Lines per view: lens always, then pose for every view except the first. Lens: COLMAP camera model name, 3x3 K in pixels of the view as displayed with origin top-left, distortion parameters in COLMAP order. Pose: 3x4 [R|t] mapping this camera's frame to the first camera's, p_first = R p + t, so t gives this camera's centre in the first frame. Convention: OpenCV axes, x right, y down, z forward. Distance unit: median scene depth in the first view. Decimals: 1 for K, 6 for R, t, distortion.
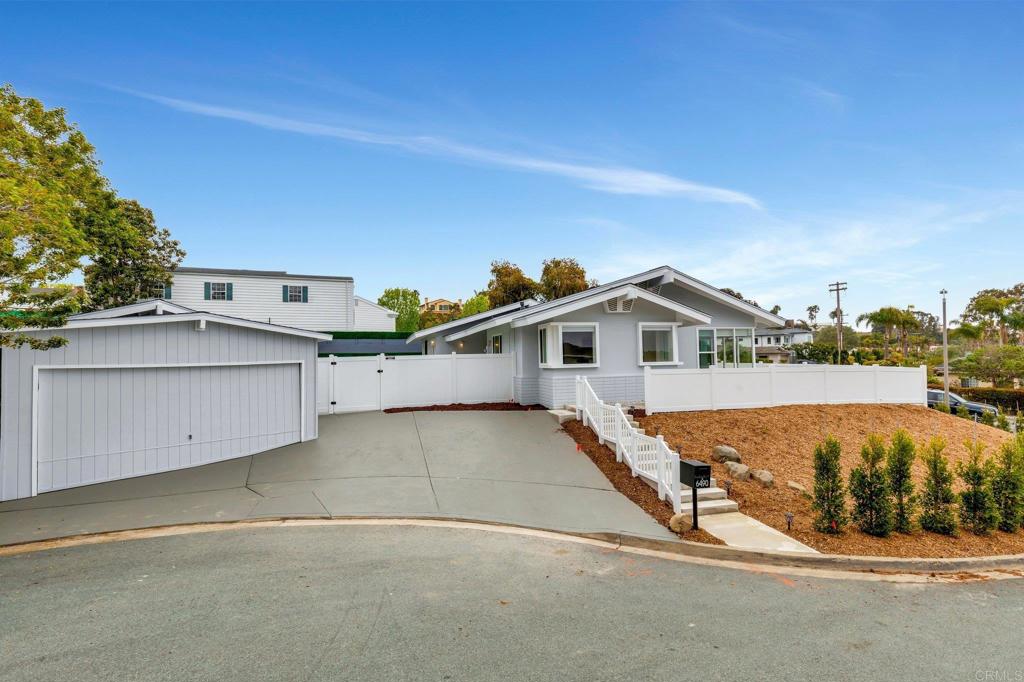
lens RADIAL K [[461.2, 0, 512.0], [0, 461.2, 341.0], [0, 0, 1]] dist [0.008997, -0.001673]
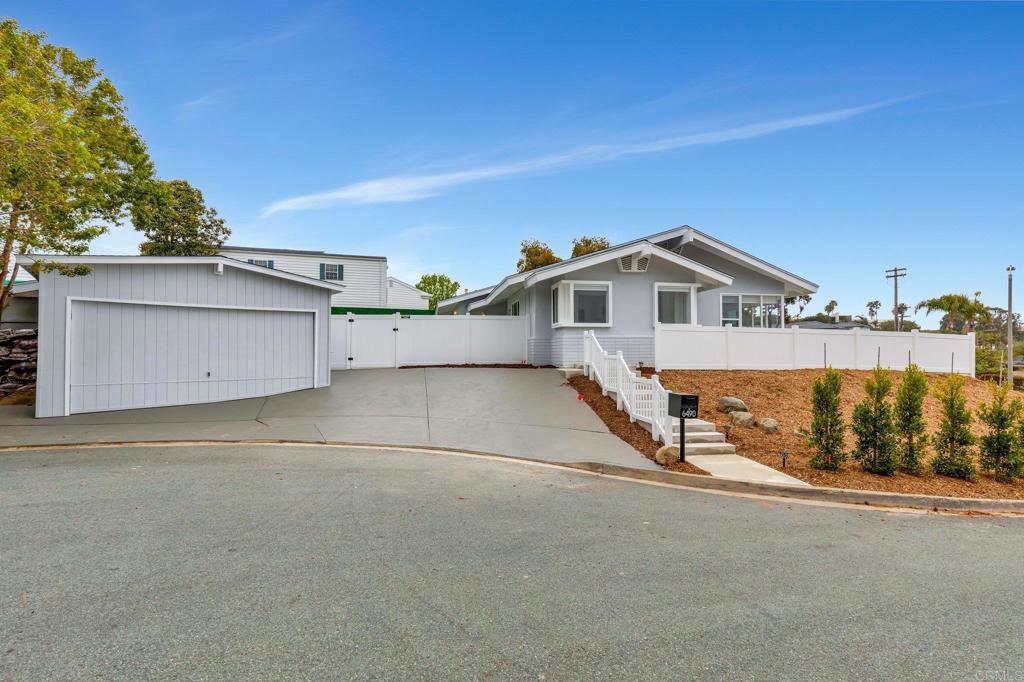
lens RADIAL K [[461.2, 0, 512.0], [0, 461.2, 341.0], [0, 0, 1]] dist [0.008997, -0.001673]
pose [[0.996118, 0.017710, -0.086229, 0.092367], [-0.016538, 0.999761, 0.014298, 0.111419], [0.086461, -0.012817, 0.996173, 0.006275]]
